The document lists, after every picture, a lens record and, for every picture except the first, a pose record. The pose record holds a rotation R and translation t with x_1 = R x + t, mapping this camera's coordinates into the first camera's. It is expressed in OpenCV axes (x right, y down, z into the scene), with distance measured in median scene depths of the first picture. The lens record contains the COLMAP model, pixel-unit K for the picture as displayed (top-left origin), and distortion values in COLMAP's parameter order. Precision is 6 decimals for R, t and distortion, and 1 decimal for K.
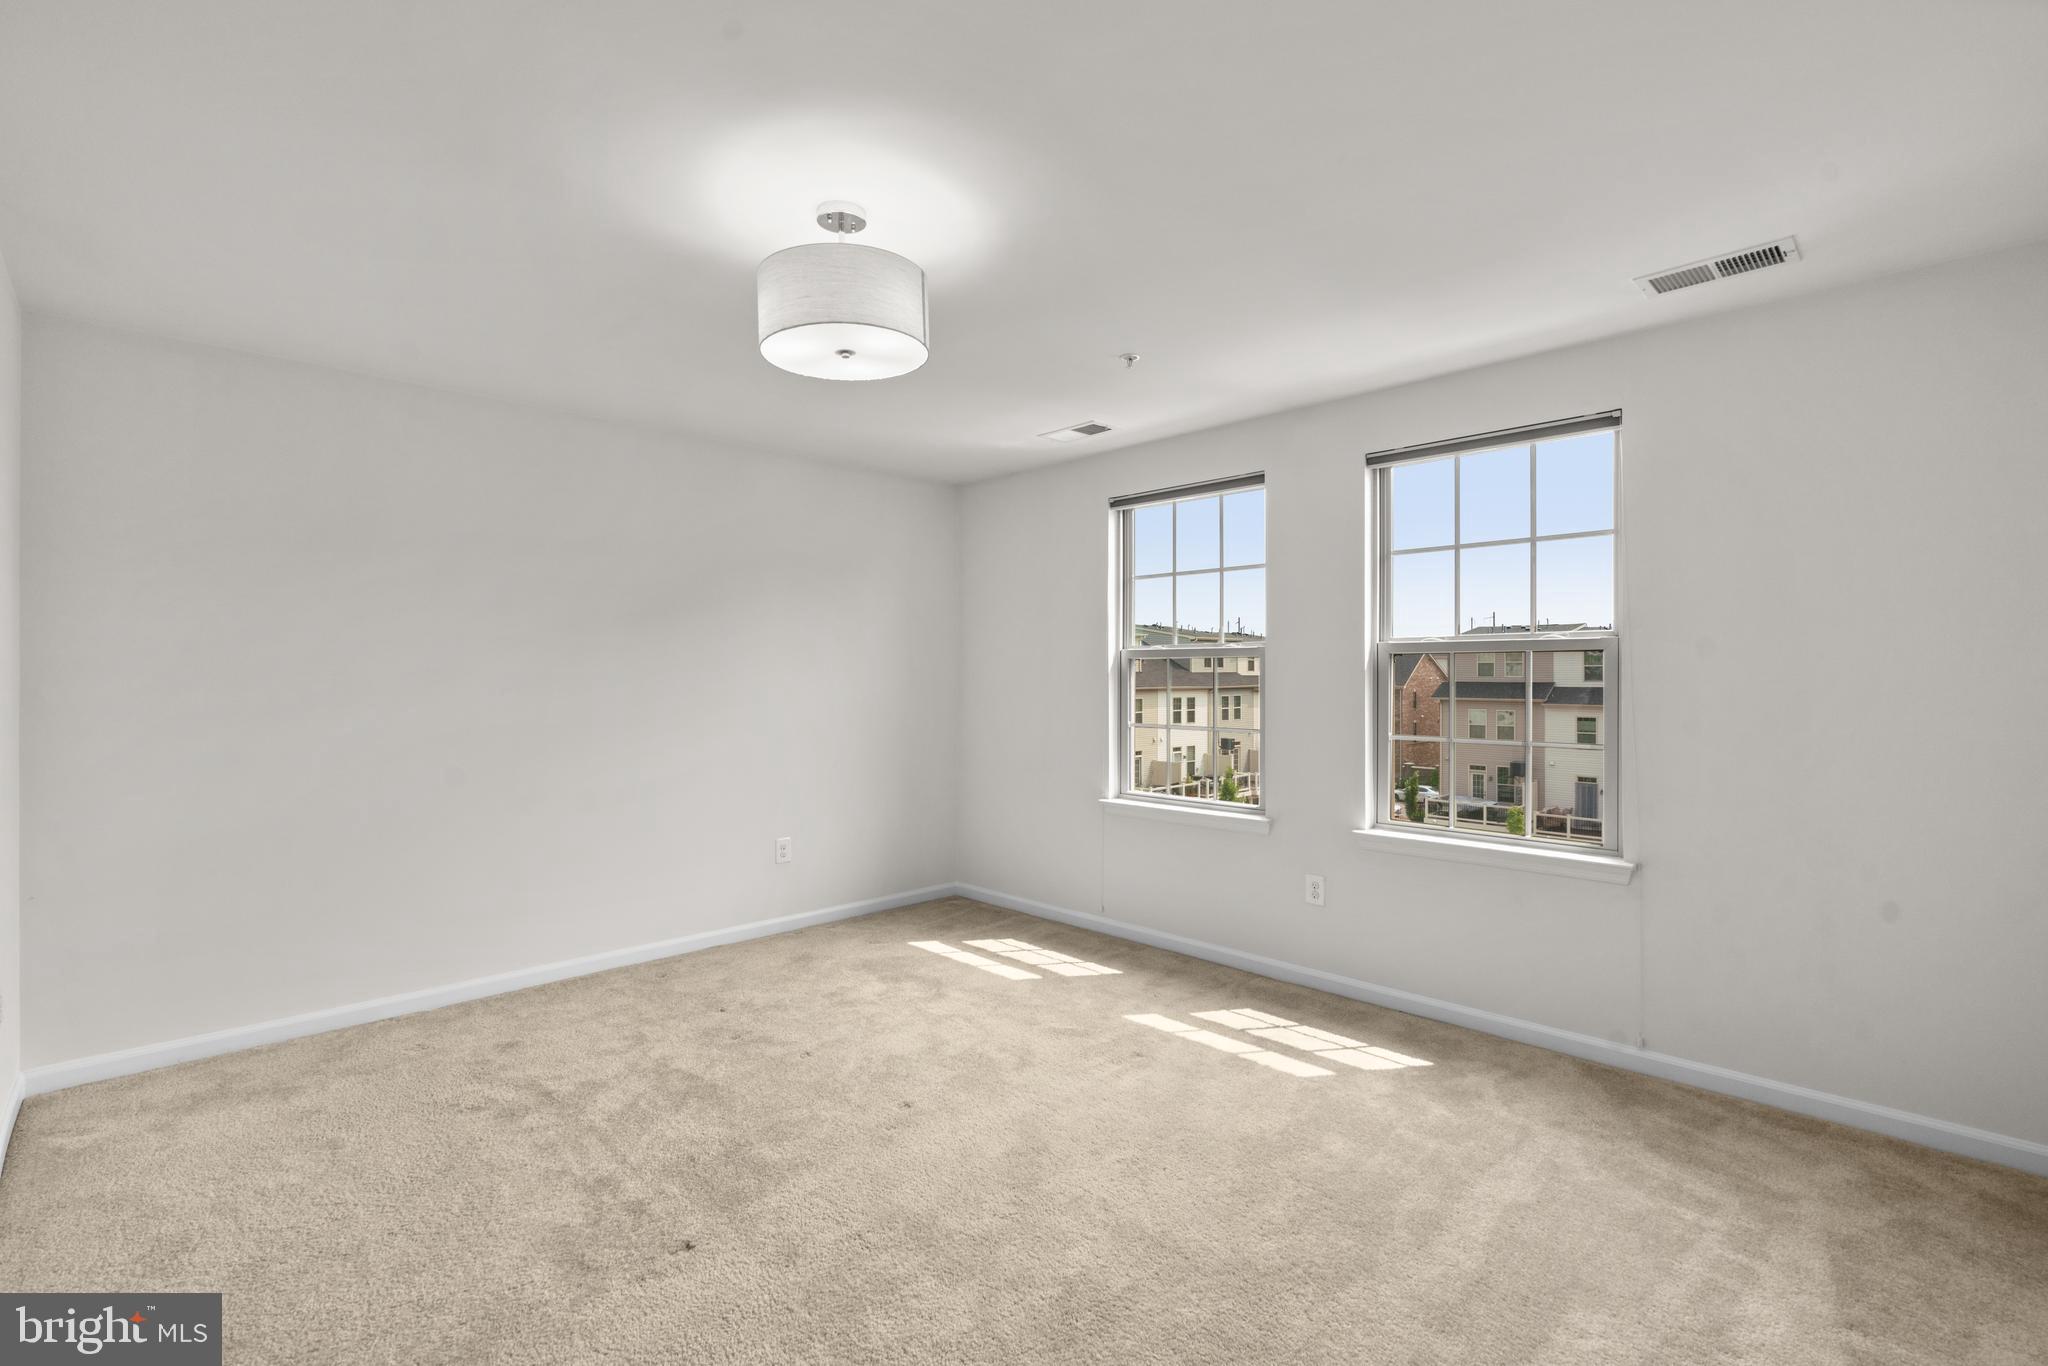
lens RADIAL K [[927.9, 0, 1013.5], [0, 927.9, 668.4], [0, 0, 1]] dist [-0.011876, 0.006683]
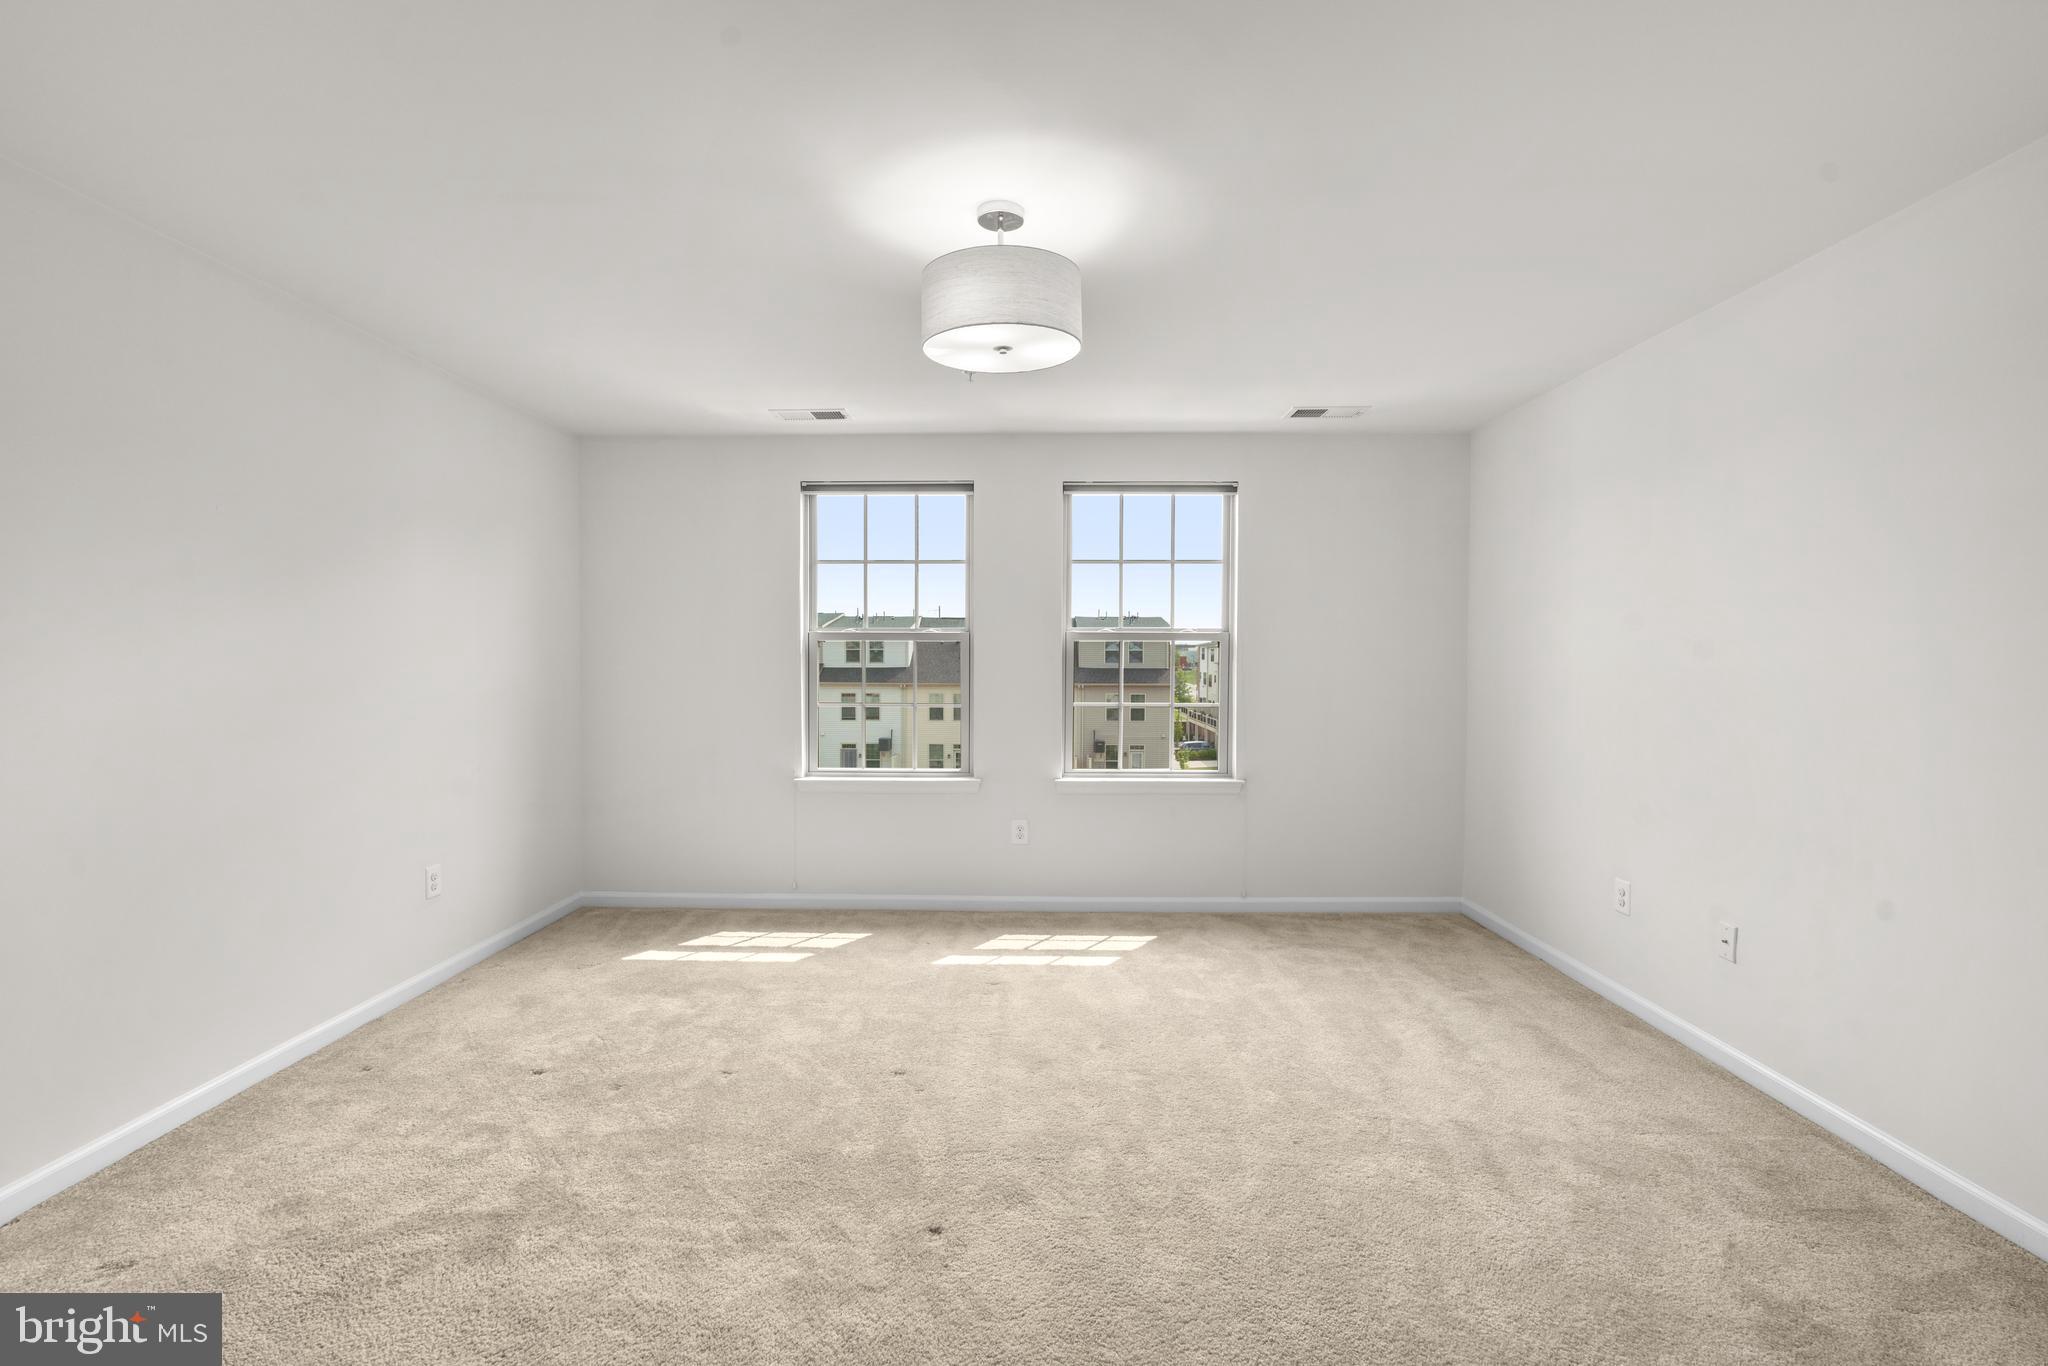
lens RADIAL K [[928.3, 0, 1011.6], [0, 928.3, 696.0], [0, 0, 1]] dist [-0.012330, 0.006580]
pose [[0.706405, -0.026227, 0.707322, -0.587395], [-0.009370, 0.998879, 0.046396, 0.000467], [-0.707746, -0.039402, 0.705367, 0.152583]]
